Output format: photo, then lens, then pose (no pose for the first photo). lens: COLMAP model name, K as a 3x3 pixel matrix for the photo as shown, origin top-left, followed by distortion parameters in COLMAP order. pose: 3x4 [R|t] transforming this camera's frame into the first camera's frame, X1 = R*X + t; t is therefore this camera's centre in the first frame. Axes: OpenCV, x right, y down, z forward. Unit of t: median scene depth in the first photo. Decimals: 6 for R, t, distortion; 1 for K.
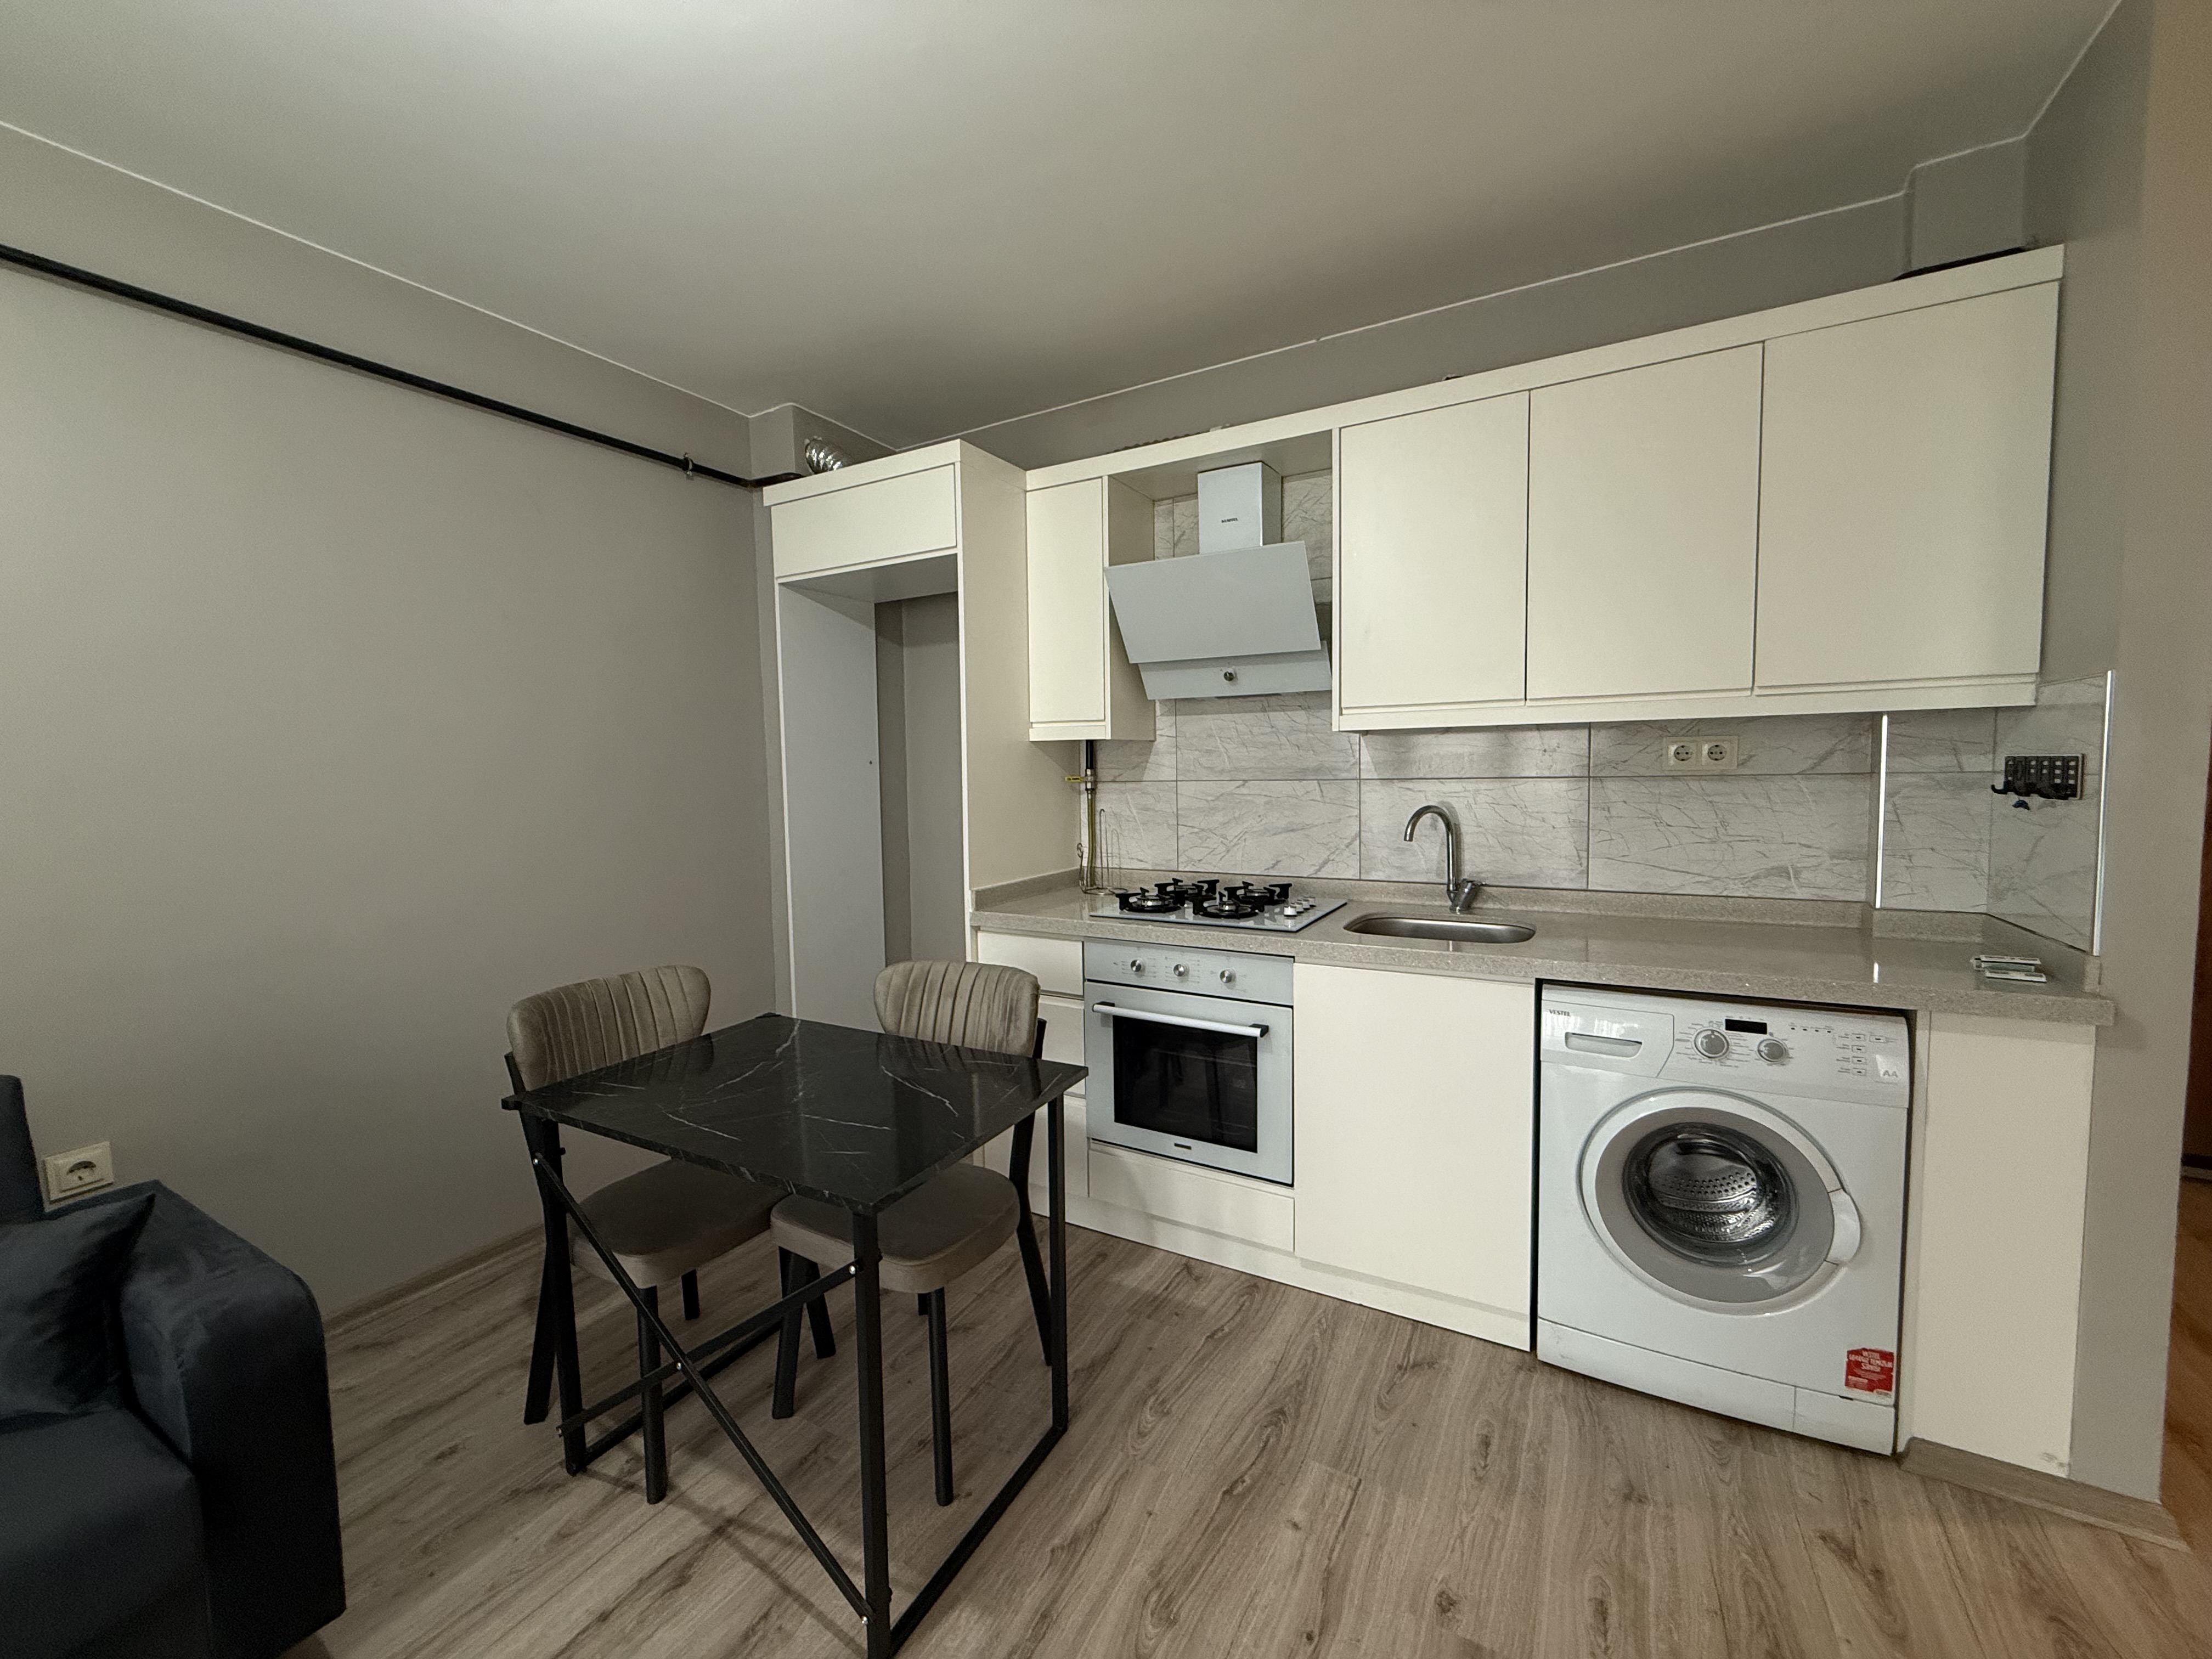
lens RADIAL K [[887.7, 0, 1096.7], [0, 887.7, 830.6], [0, 0, 1]] dist [0.008508, -0.000311]
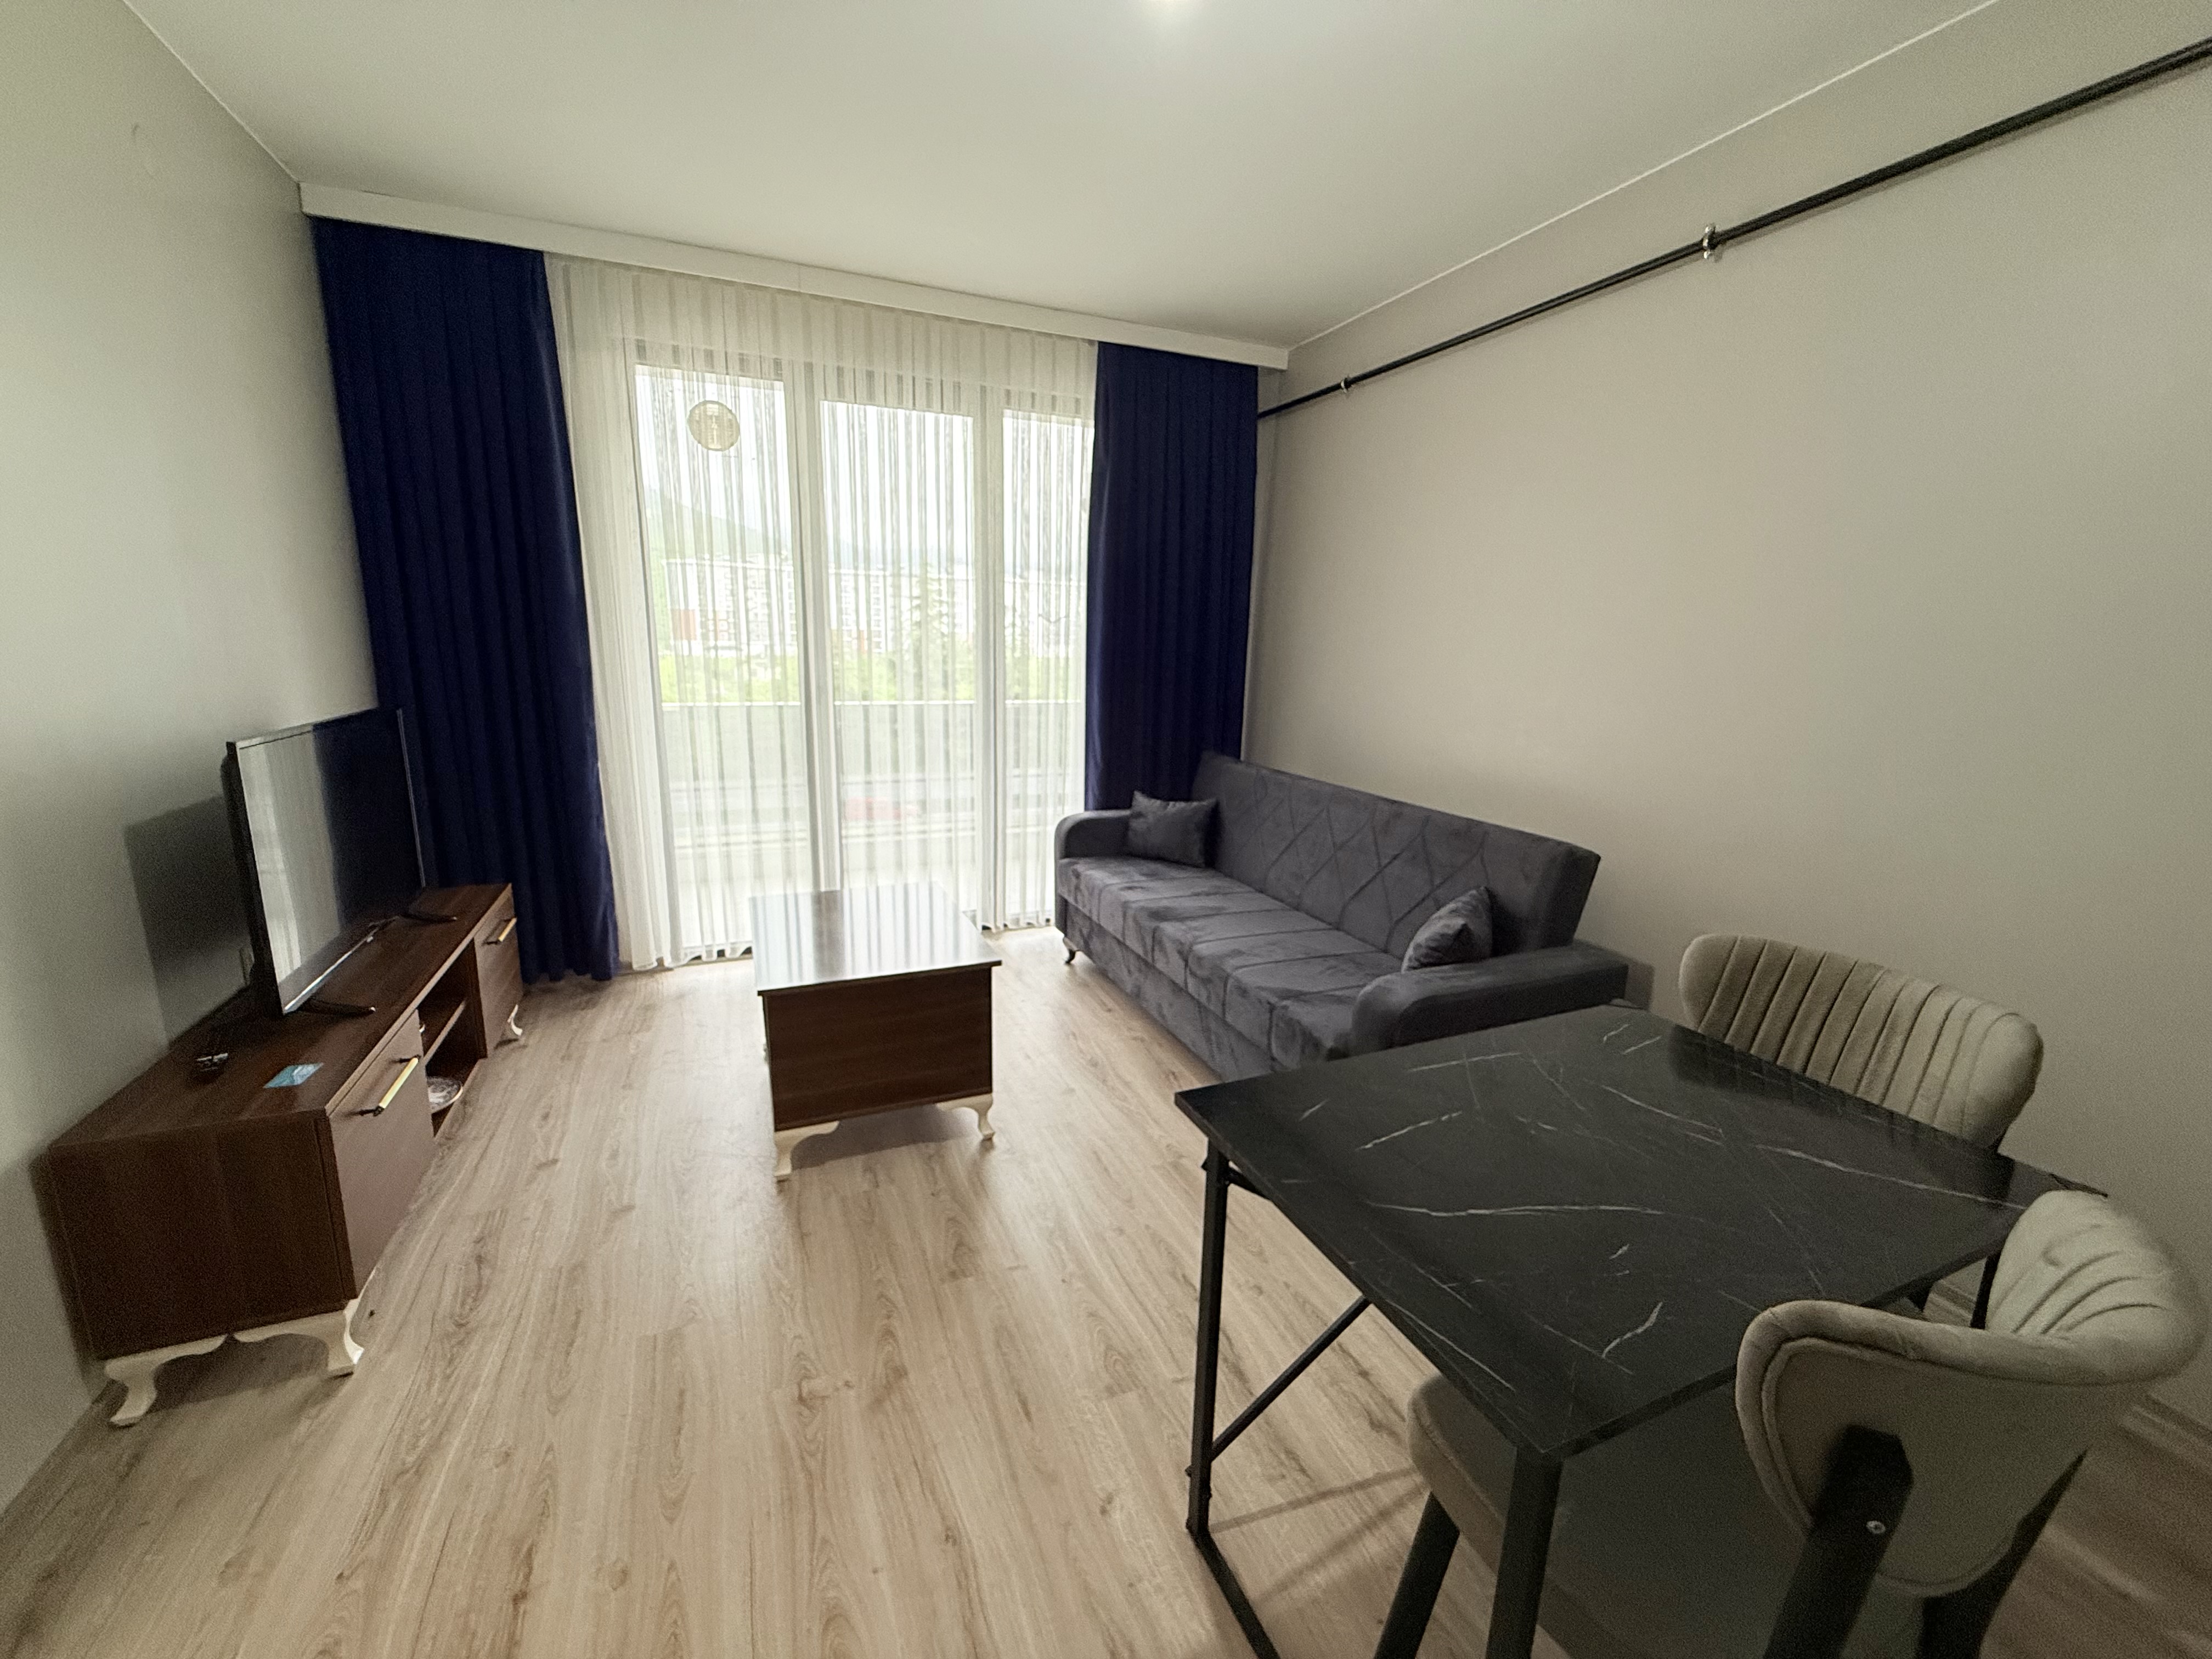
lens RADIAL K [[887.7, 0, 1091.8], [0, 887.7, 820.8], [0, 0, 1]] dist [0.008508, -0.000311]
pose [[-0.611481, 0.171337, -0.772486, 0.289327], [-0.067661, 0.961376, 0.266792, -0.075796], [0.788361, 0.215405, -0.576270, 0.779743]]
